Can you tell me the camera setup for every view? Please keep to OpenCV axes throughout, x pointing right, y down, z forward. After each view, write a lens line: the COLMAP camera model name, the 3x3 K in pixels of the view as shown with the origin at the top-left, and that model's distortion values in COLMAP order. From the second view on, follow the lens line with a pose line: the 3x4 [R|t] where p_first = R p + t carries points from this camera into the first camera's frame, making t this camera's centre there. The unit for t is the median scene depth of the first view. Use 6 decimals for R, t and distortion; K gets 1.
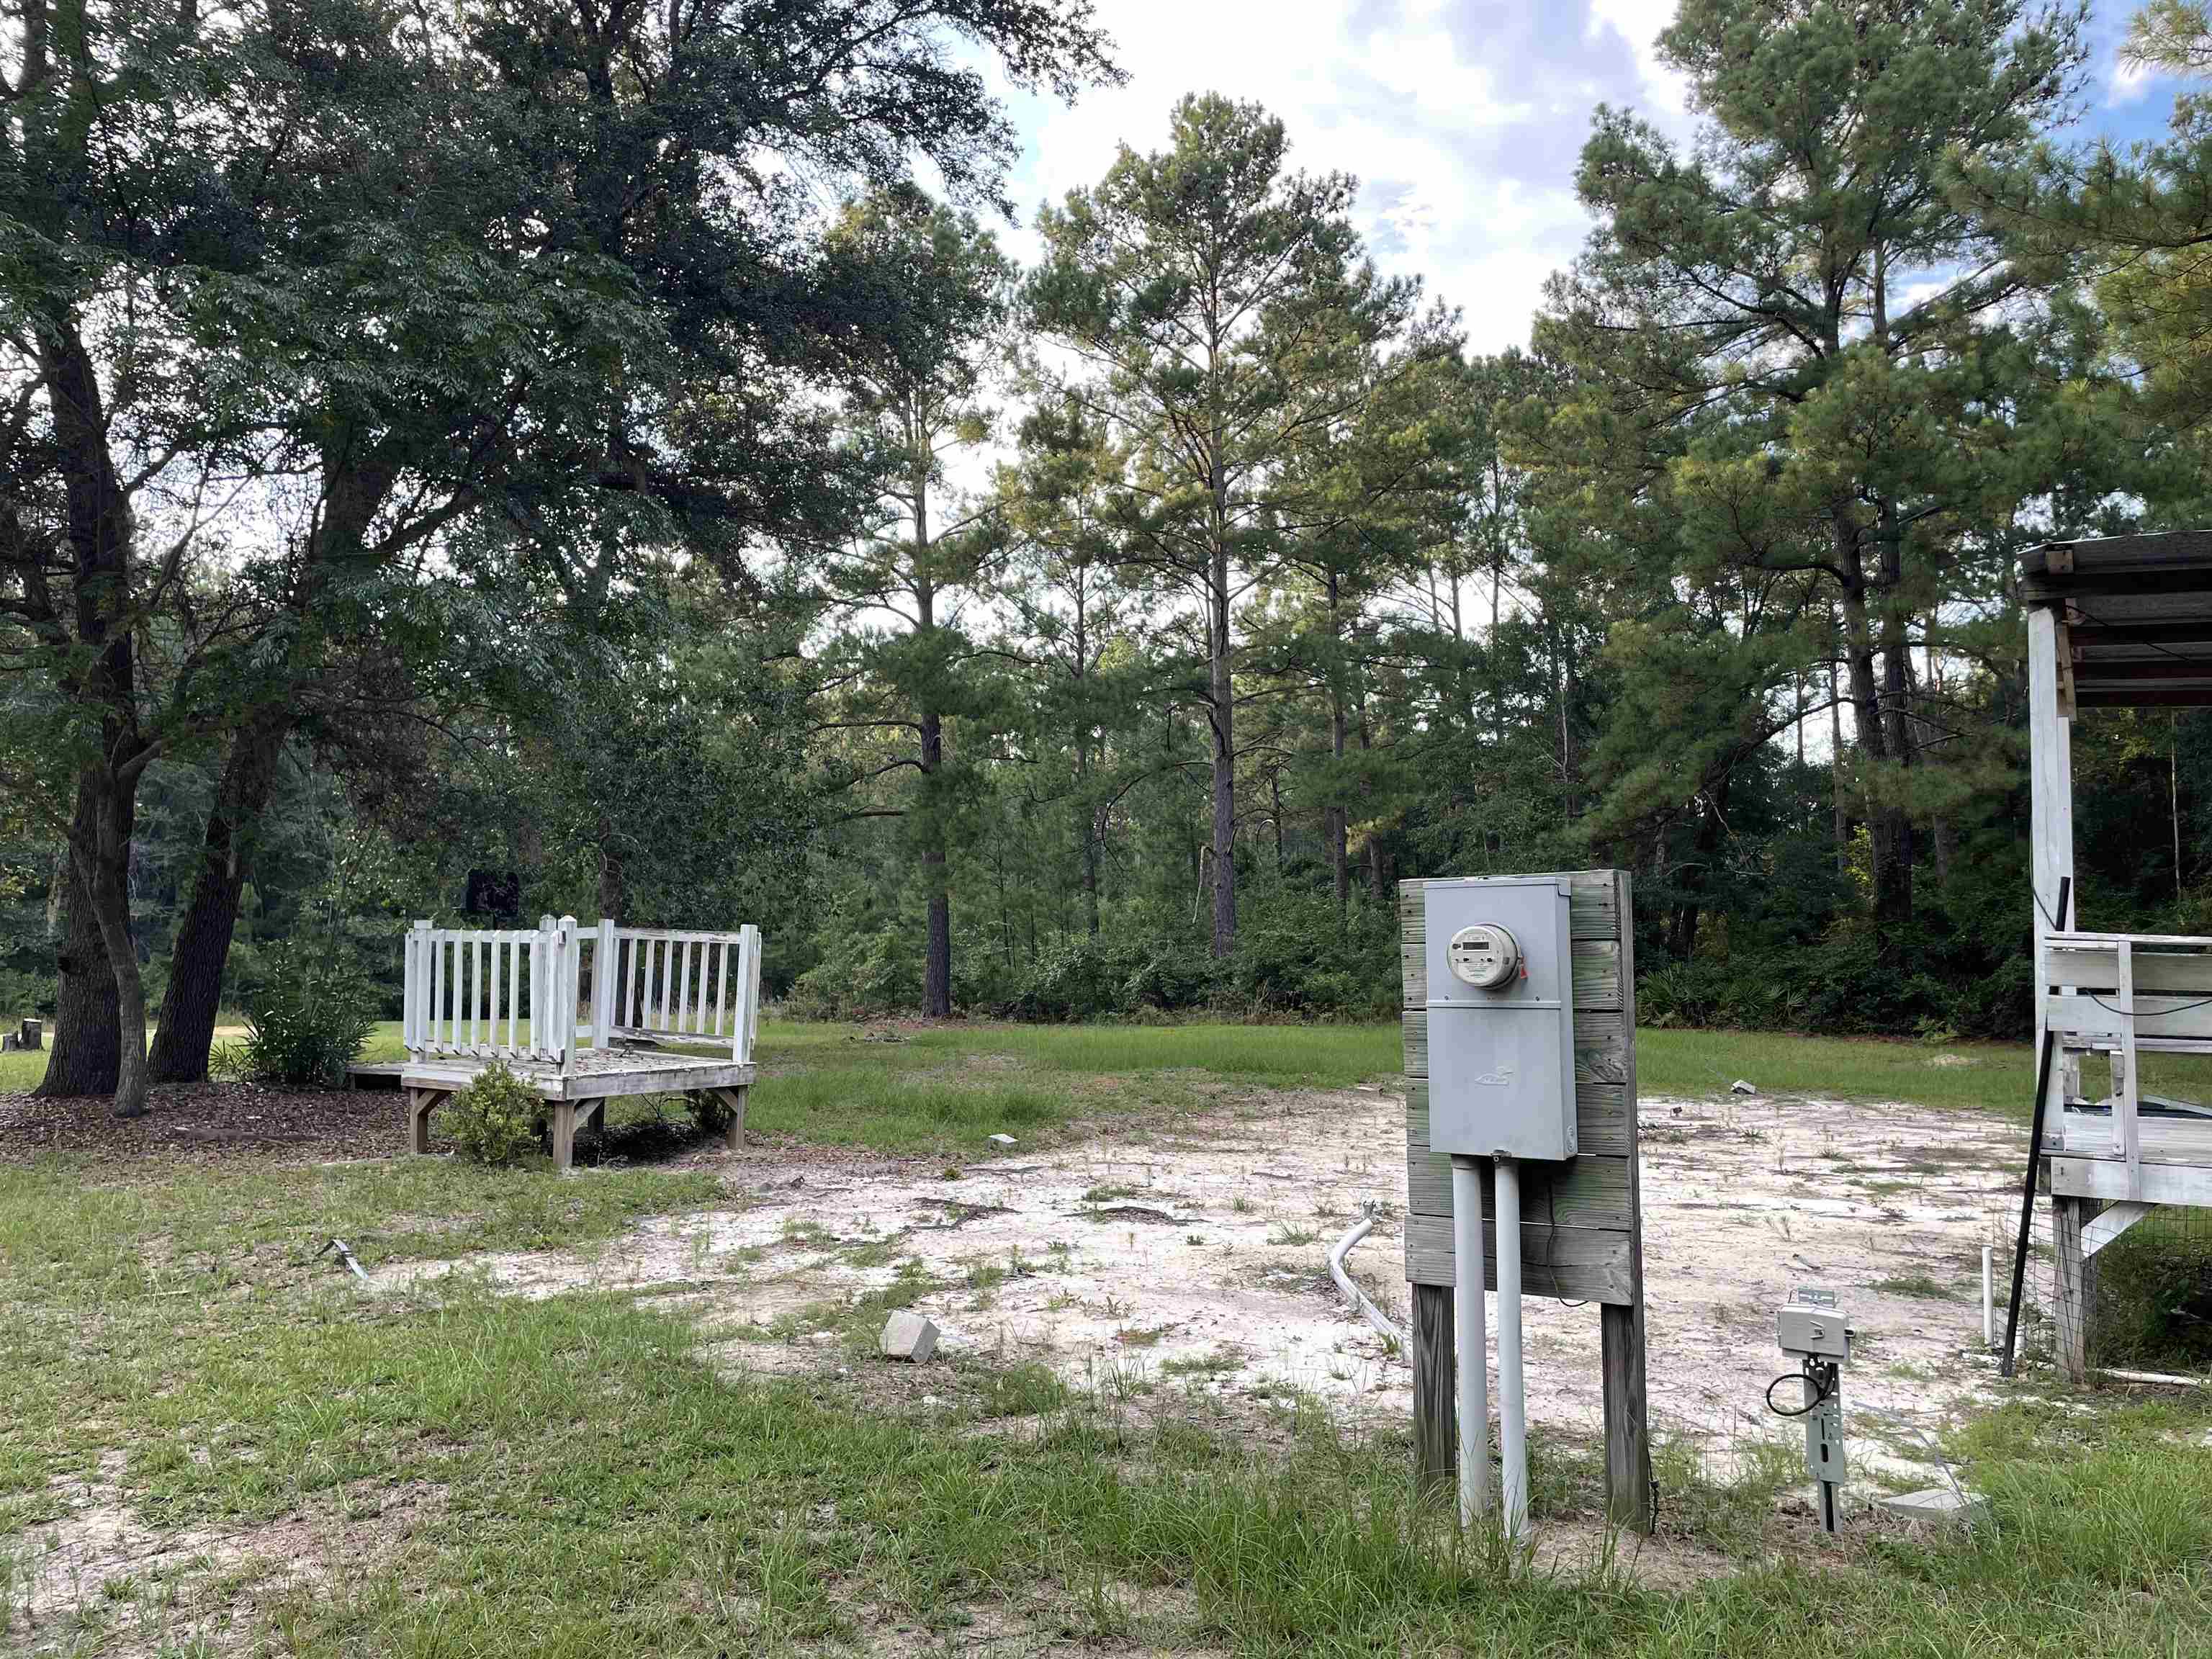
lens RADIAL K [[1689.8, 0, 1107.3], [0, 1689.8, 824.4], [0, 0, 1]] dist [0.098096, -0.131524]
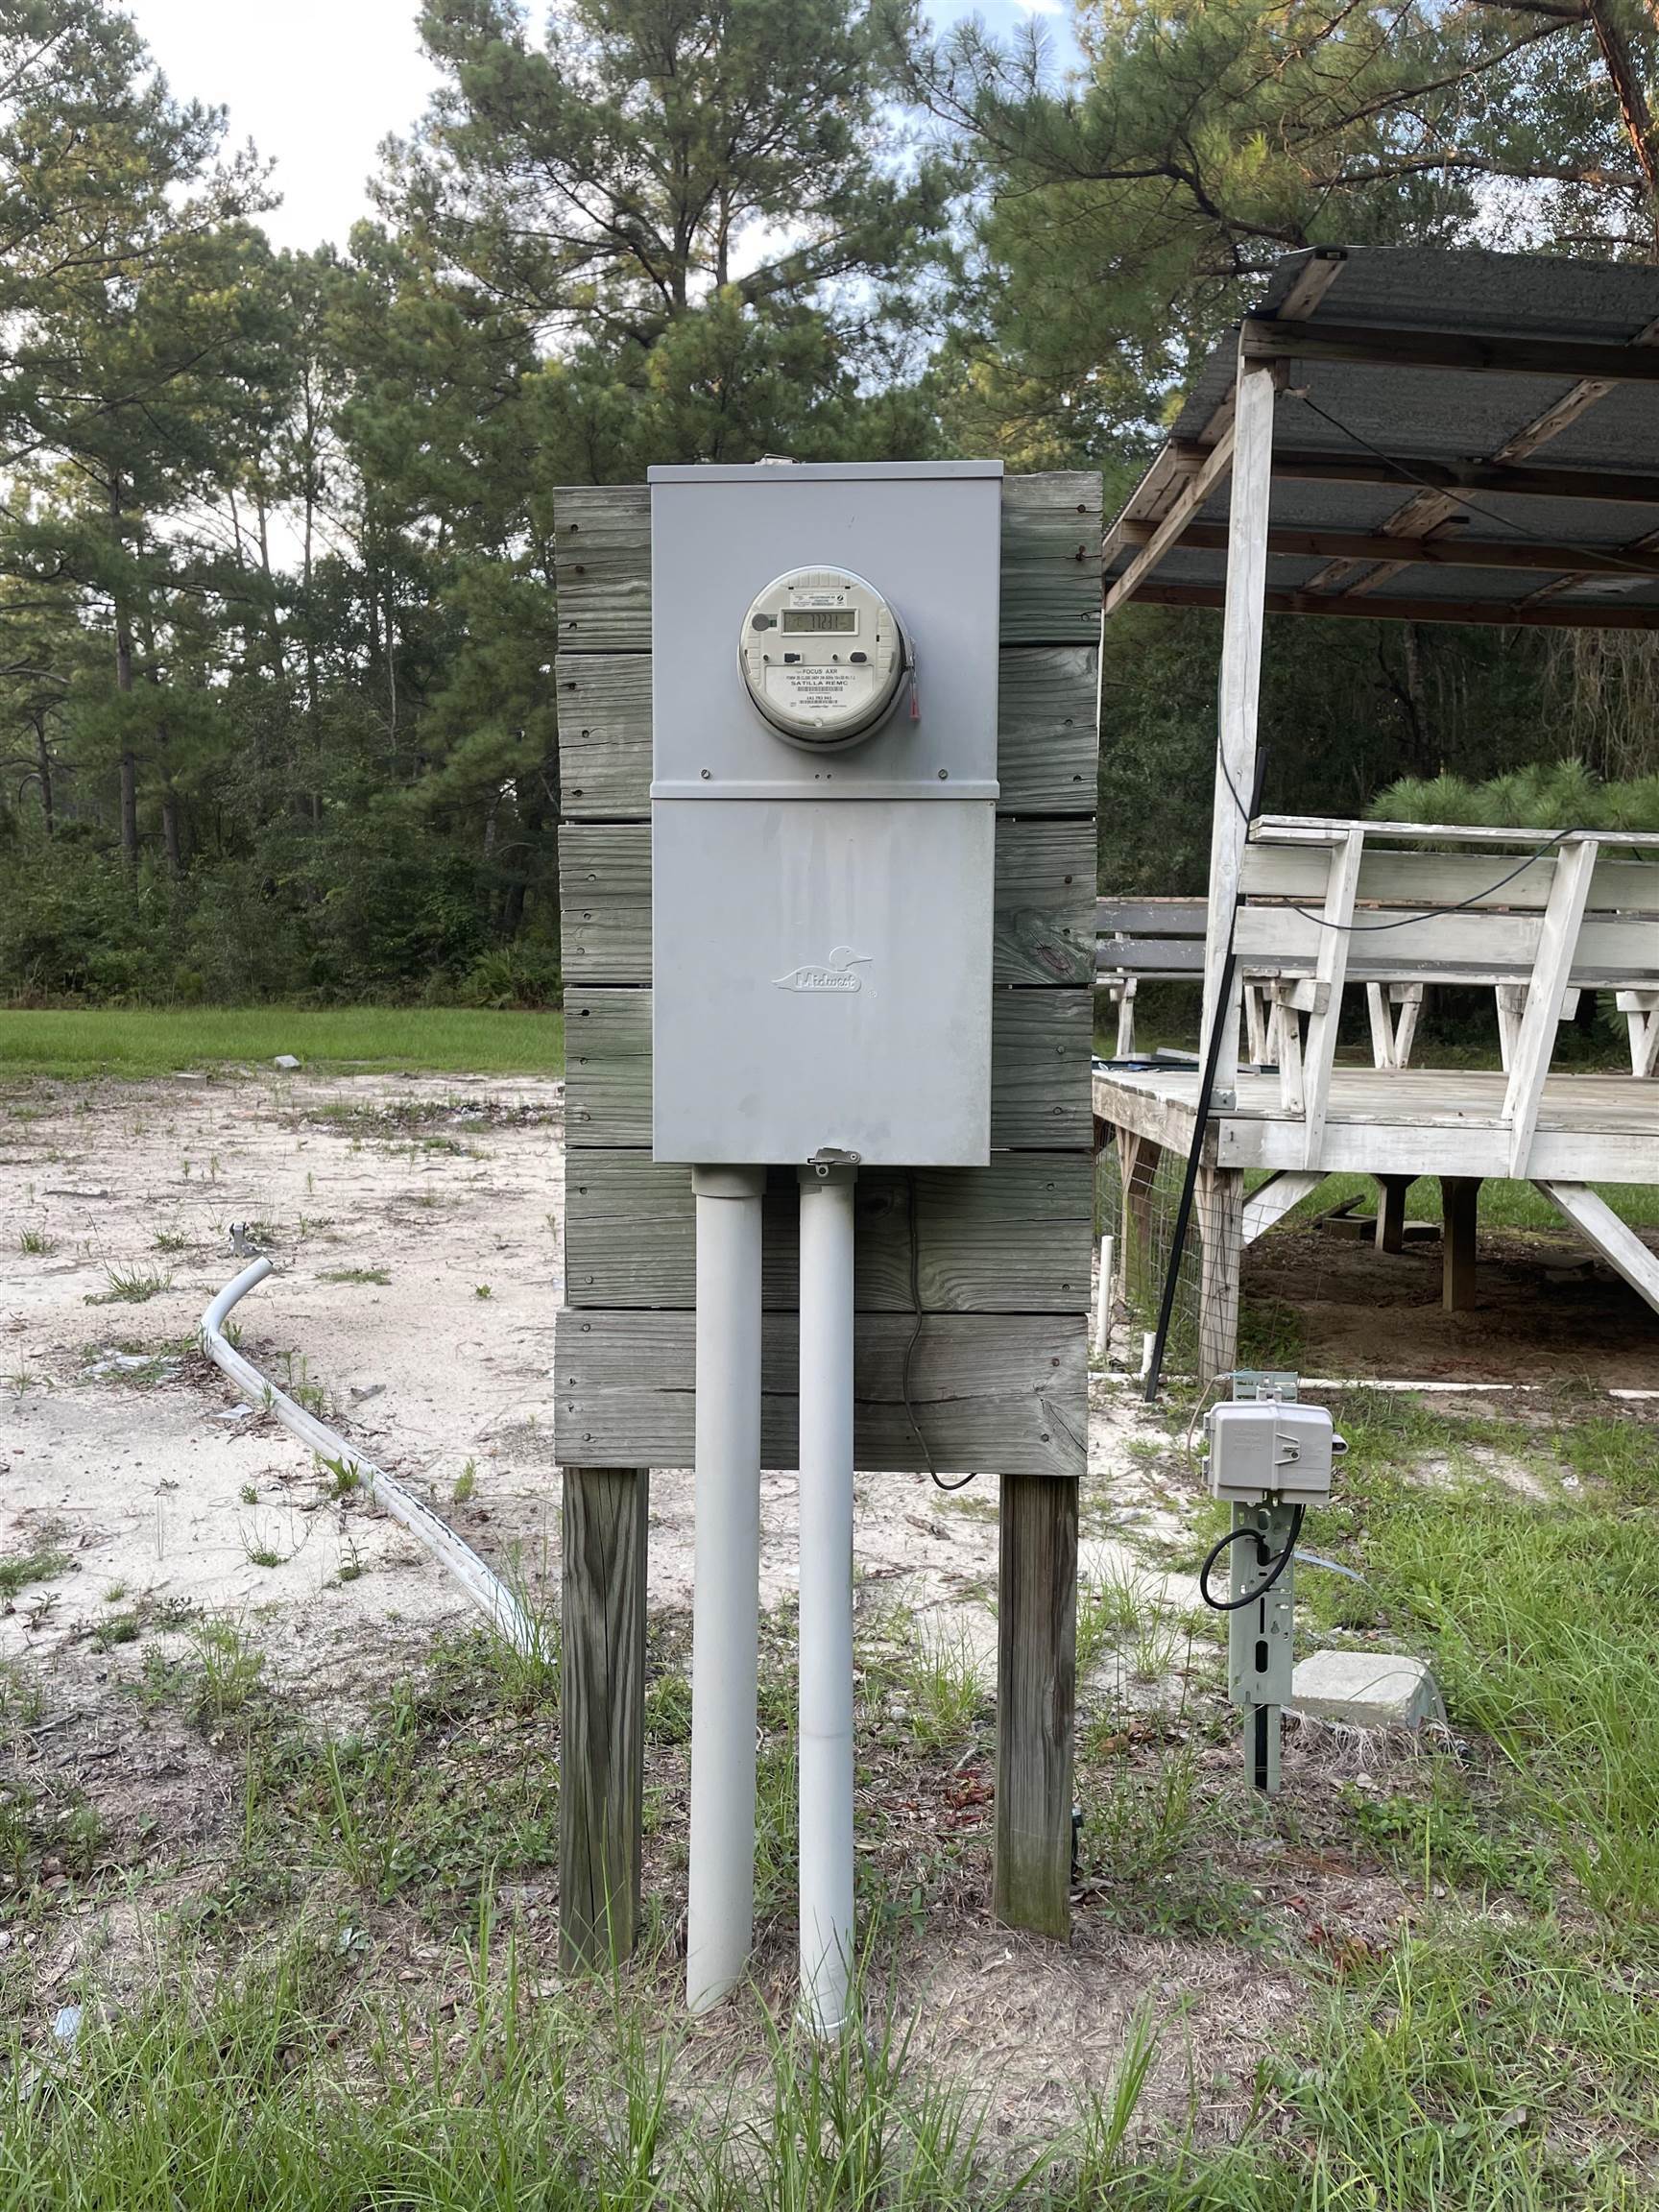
lens RADIAL K [[1689.8, 0, 830.4], [0, 1689.8, 1092.8], [0, 0, 1]] dist [0.098096, -0.131524]
pose [[0.863280, -0.027716, 0.503963, 0.008436], [-0.054030, 0.987679, 0.146870, 0.038056], [-0.501825, -0.154019, 0.851146, 0.211142]]
